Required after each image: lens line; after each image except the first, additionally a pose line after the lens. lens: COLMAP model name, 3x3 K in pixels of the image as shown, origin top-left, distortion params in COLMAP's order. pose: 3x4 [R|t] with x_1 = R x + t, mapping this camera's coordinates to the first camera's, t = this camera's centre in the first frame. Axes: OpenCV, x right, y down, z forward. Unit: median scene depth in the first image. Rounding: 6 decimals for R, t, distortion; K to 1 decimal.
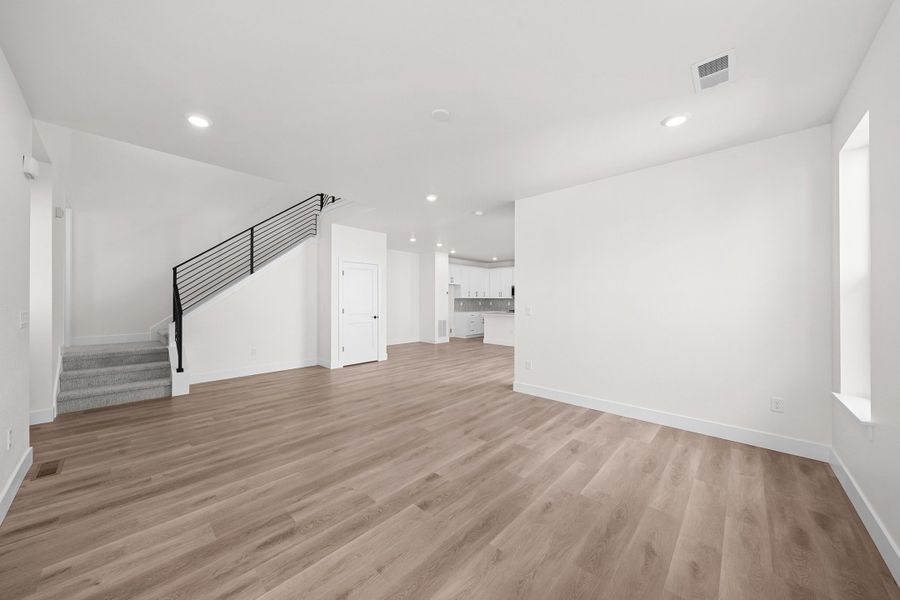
lens RADIAL K [[316.3, 0, 433.8], [0, 316.3, 298.1], [0, 0, 1]] dist [0.000399, 0.000047]
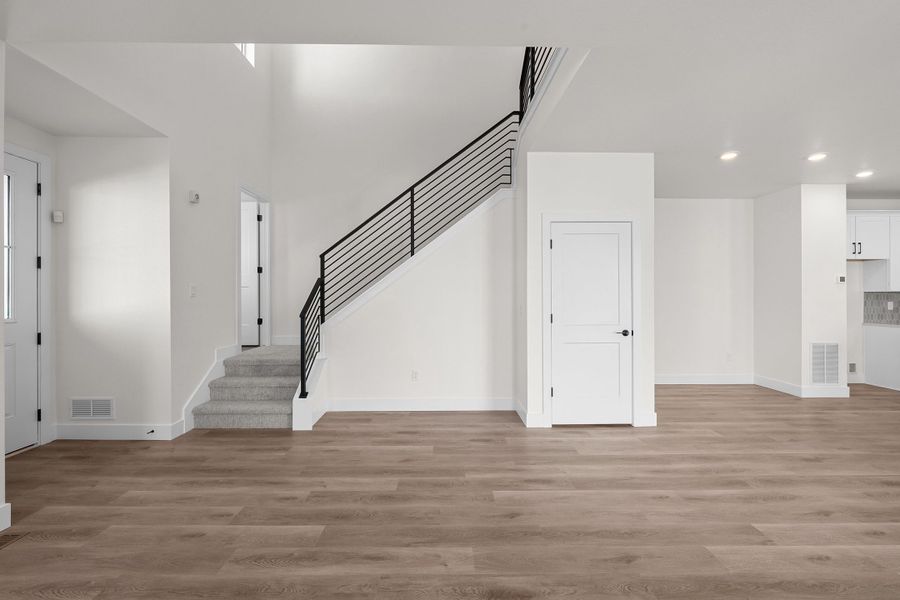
lens RADIAL K [[353.2, 0, 448.5], [0, 353.2, 296.5], [0, 0, 1]] dist [0.000249, -0.000160]
pose [[0.714270, -0.002995, -0.699864, -0.003670], [0.006293, 0.999978, 0.002143, 0.003562], [0.699842, -0.005935, 0.714273, 0.436618]]
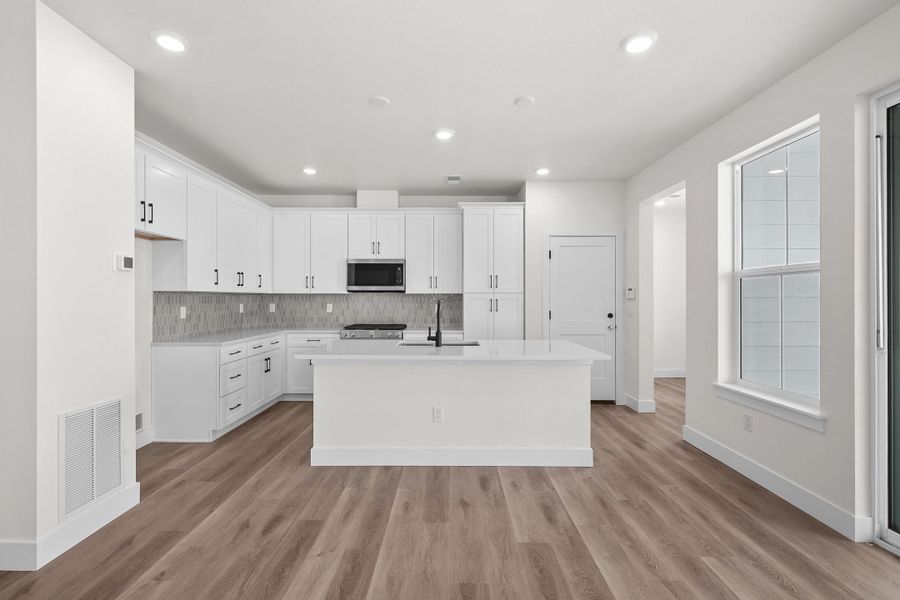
lens RADIAL K [[393.5, 0, 450.9], [0, 393.5, 297.1], [0, 0, 1]] dist [0.001068, 0.000444]
pose [[0.705568, 0.003449, 0.708634, 0.014014], [-0.003327, 0.999993, -0.001555, 0.008642], [-0.708634, -0.001260, 0.705575, 0.980883]]
